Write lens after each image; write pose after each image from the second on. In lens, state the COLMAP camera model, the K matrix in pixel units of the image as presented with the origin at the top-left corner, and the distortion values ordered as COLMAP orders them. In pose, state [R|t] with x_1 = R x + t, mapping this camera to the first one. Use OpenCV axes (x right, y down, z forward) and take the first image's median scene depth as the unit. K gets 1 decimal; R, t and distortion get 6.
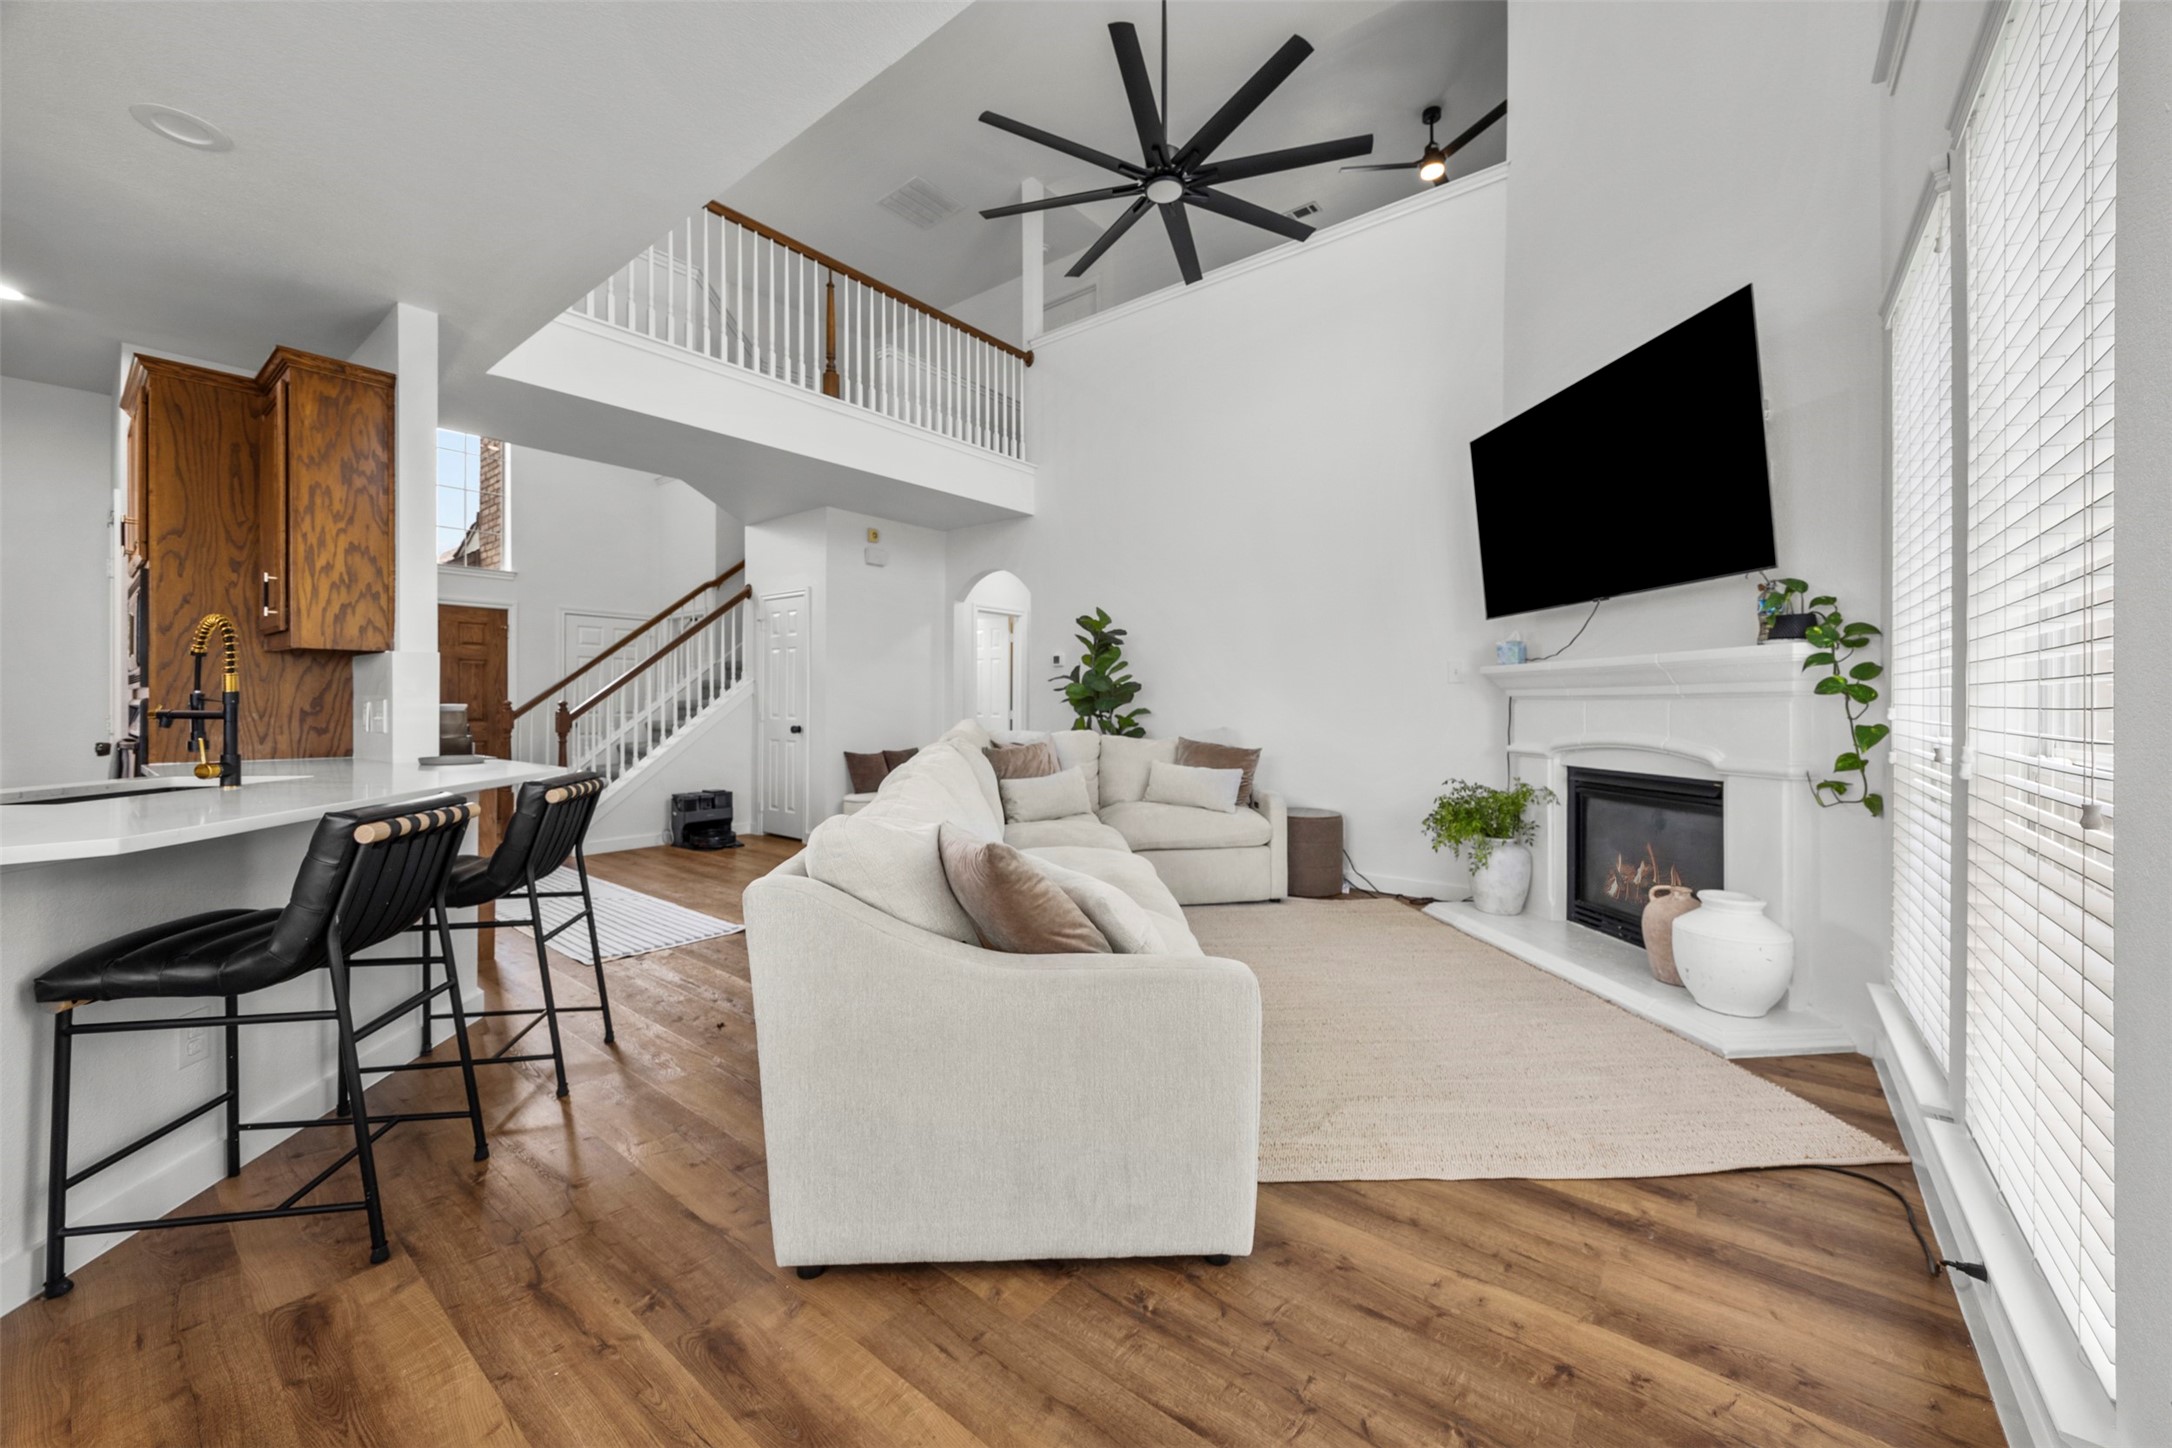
lens RADIAL K [[827.4, 0, 1075.1], [0, 827.4, 708.5], [0, 0, 1]] dist [-0.001936, -0.000608]
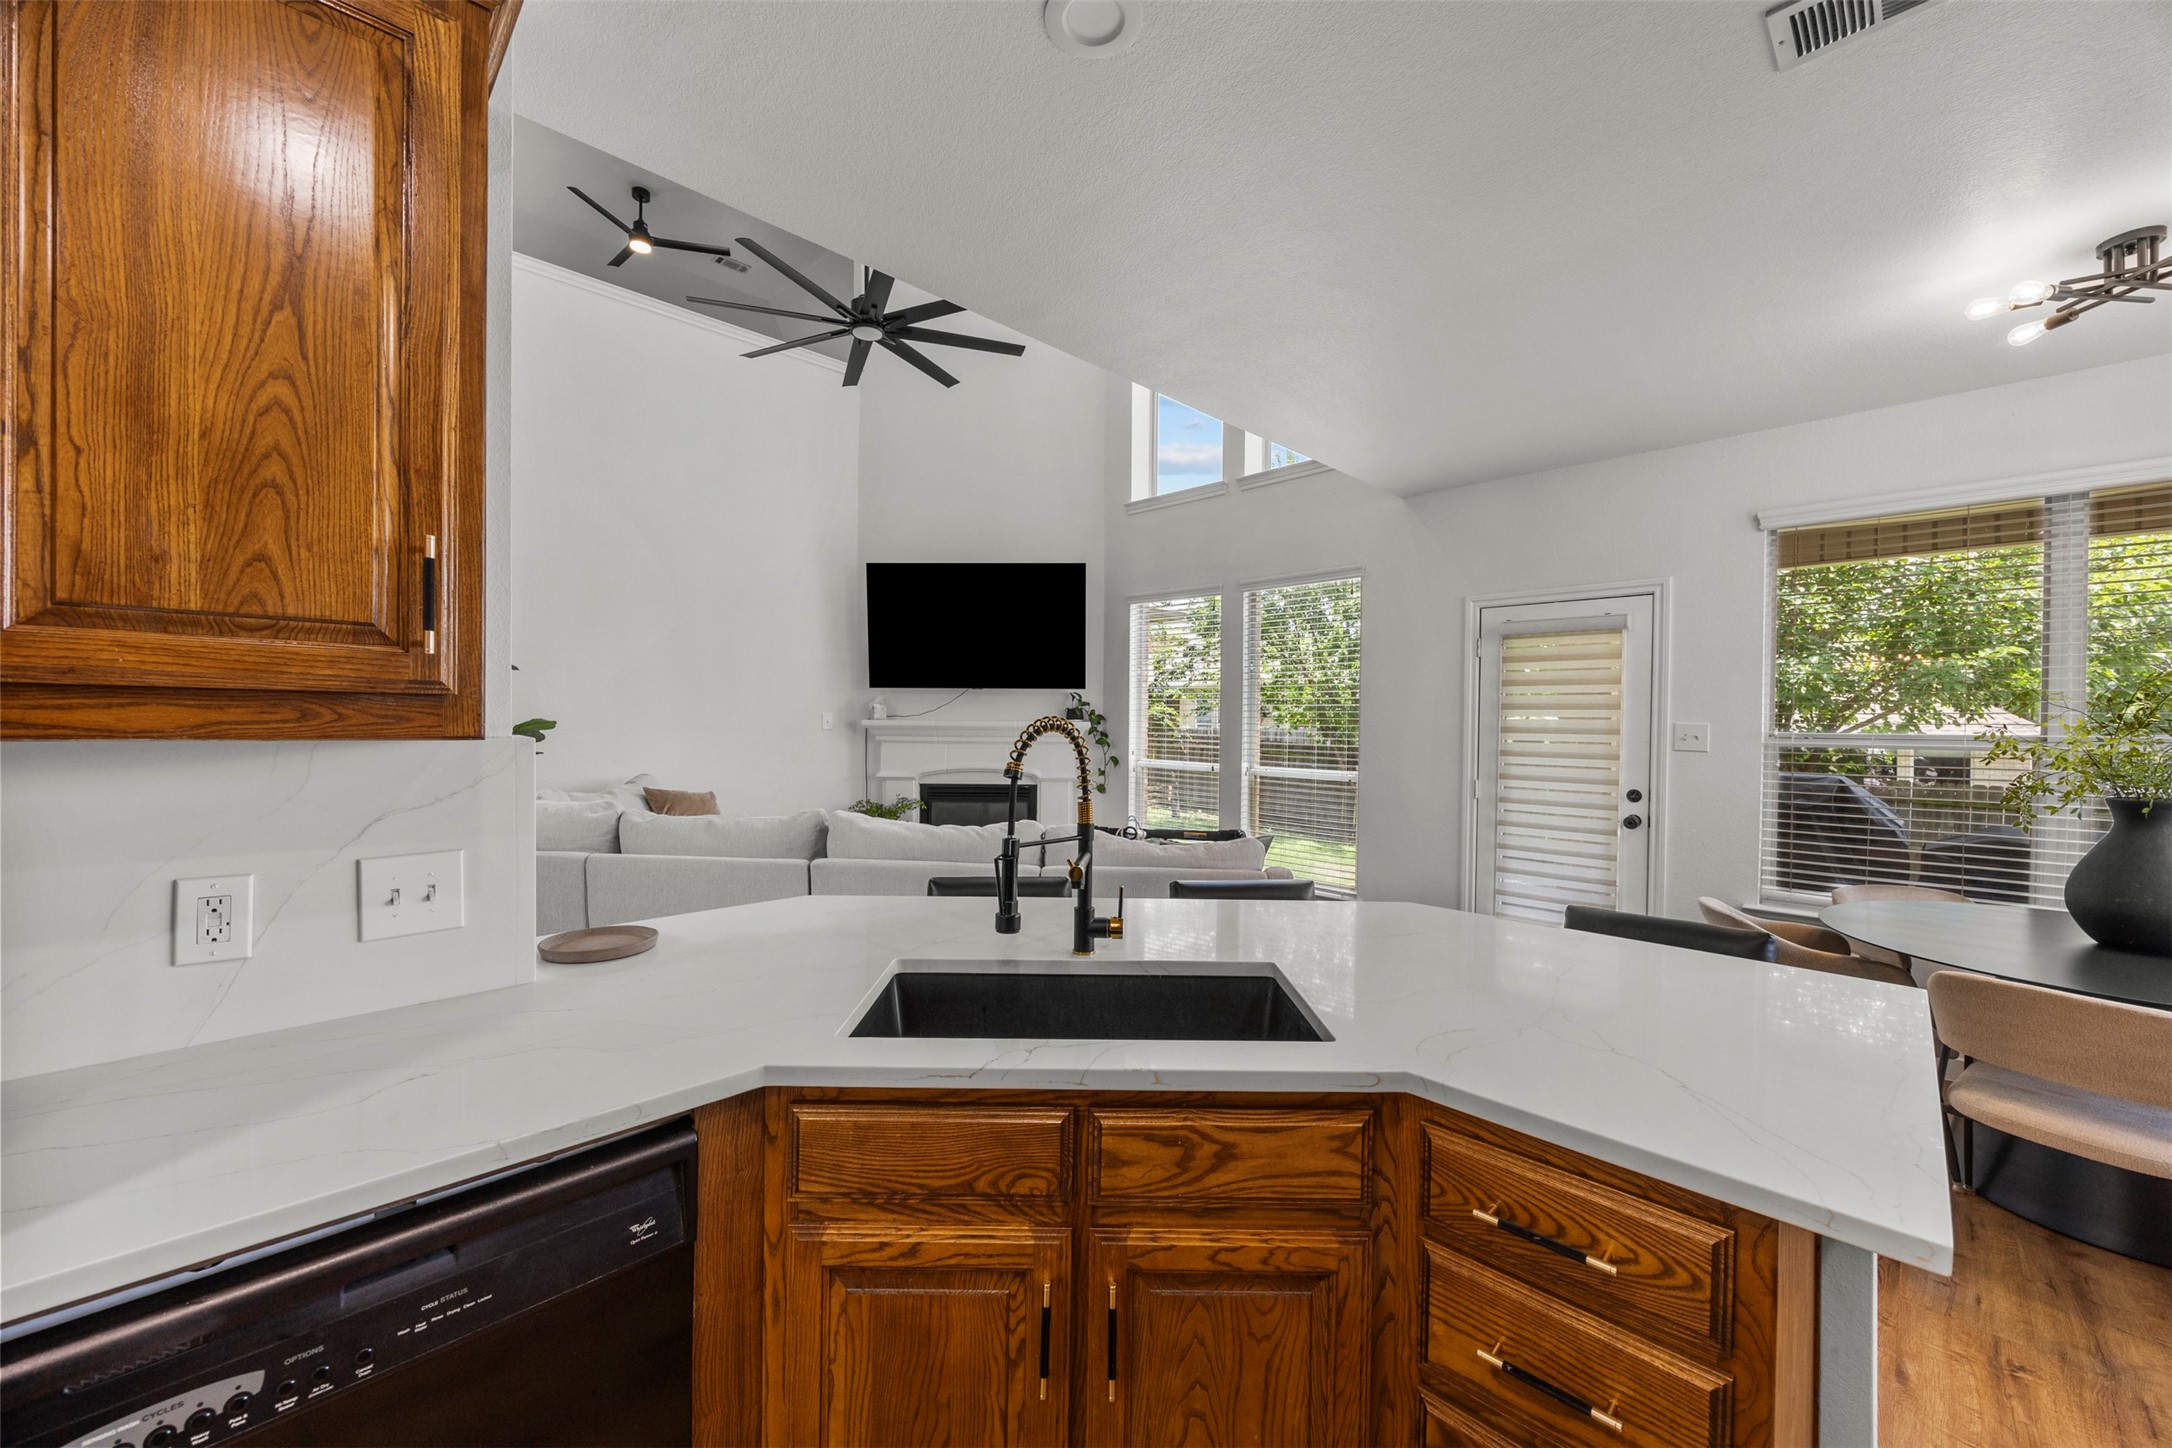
lens RADIAL K [[827.4, 0, 1083.0], [0, 827.4, 718.0], [0, 0, 1]] dist [-0.001936, -0.000608]
pose [[0.127618, 0.000994, 0.991823, -1.868273], [-0.004762, 0.999989, -0.000390, -0.117065], [-0.991812, -0.004673, 0.127622, 0.937679]]
